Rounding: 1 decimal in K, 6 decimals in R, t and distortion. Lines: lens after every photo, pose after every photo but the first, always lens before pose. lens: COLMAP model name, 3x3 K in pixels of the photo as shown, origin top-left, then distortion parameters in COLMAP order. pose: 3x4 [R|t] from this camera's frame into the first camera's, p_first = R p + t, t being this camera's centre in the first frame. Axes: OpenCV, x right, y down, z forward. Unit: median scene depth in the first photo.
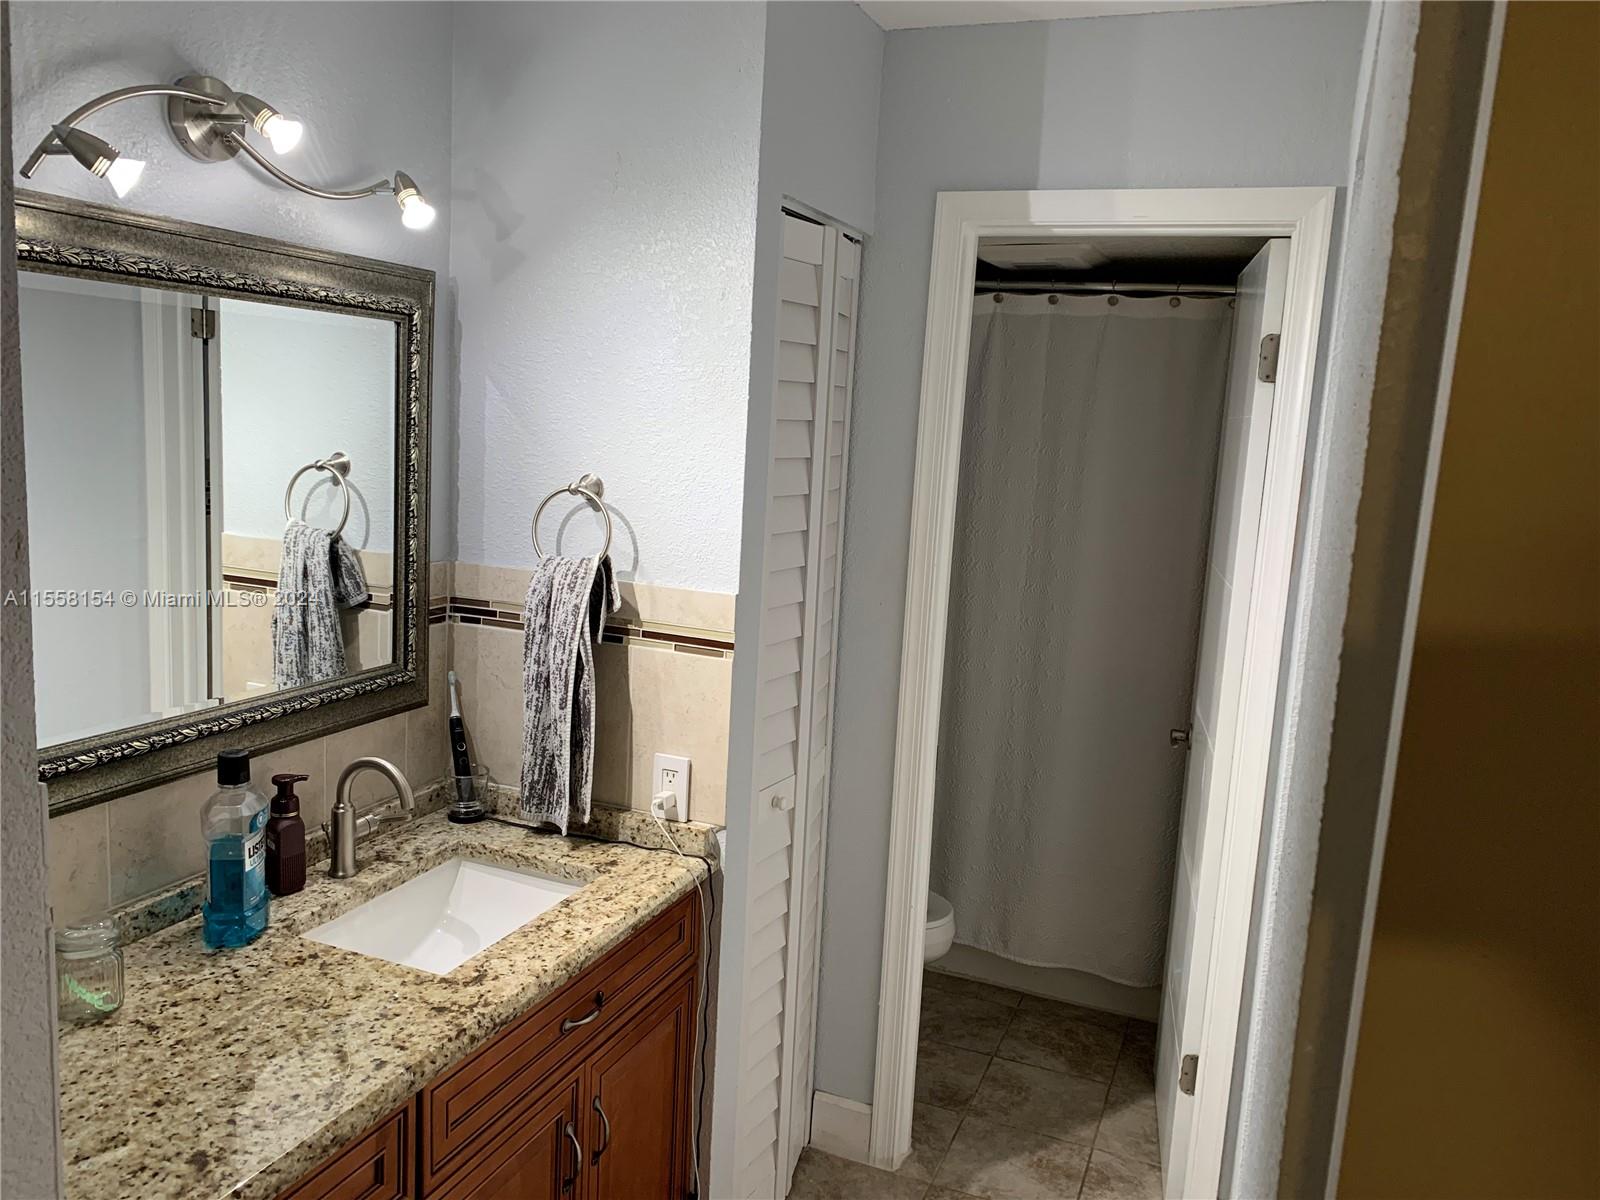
lens RADIAL K [[1219.7, 0, 767.0], [0, 1219.7, 585.0], [0, 0, 1]] dist [0.046186, -0.070893]
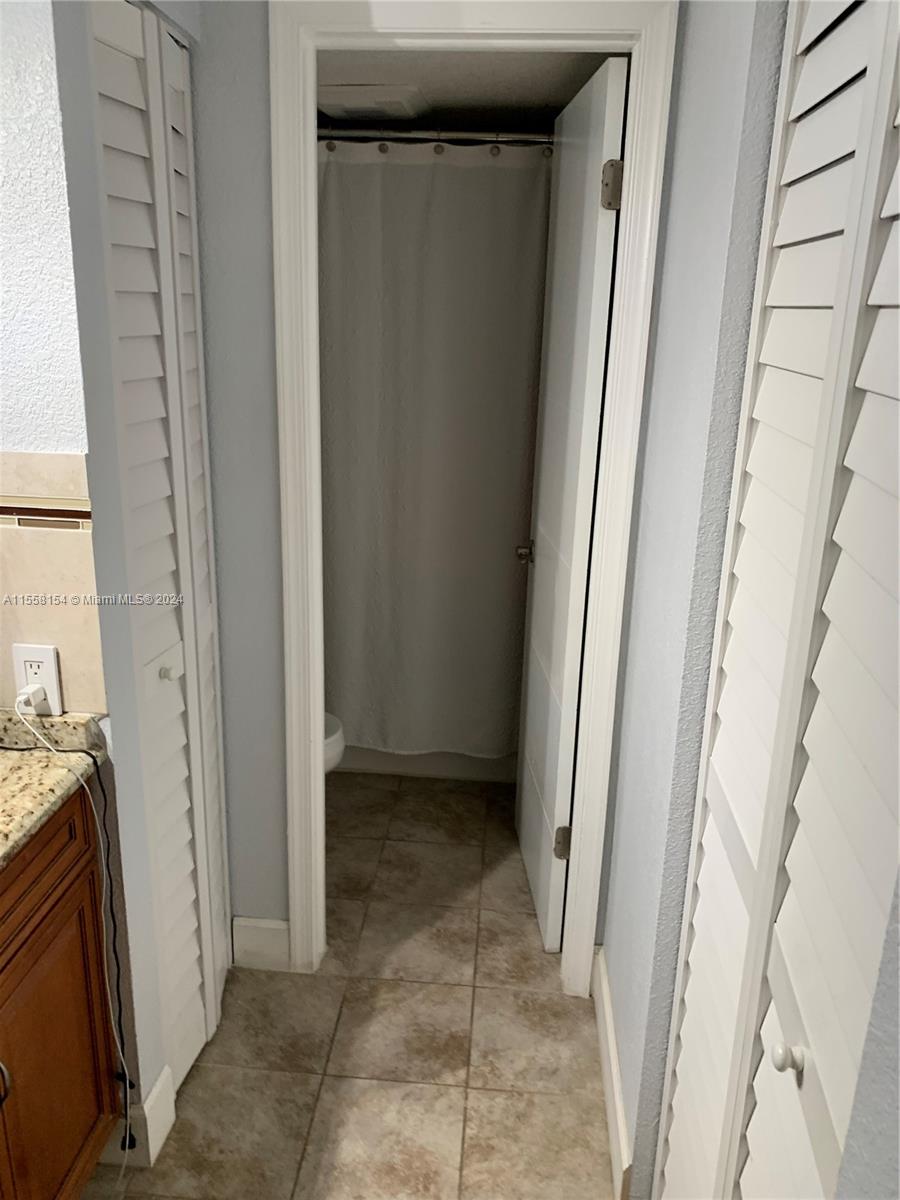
lens RADIAL K [[914.8, 0, 440.9], [0, 914.8, 588.7], [0, 0, 1]] dist [0.046186, -0.070893]
pose [[0.949065, -0.115055, 0.293322, 0.008450], [0.065495, 0.982648, 0.173530, 0.003820], [-0.308198, -0.145480, 0.940133, 0.238905]]
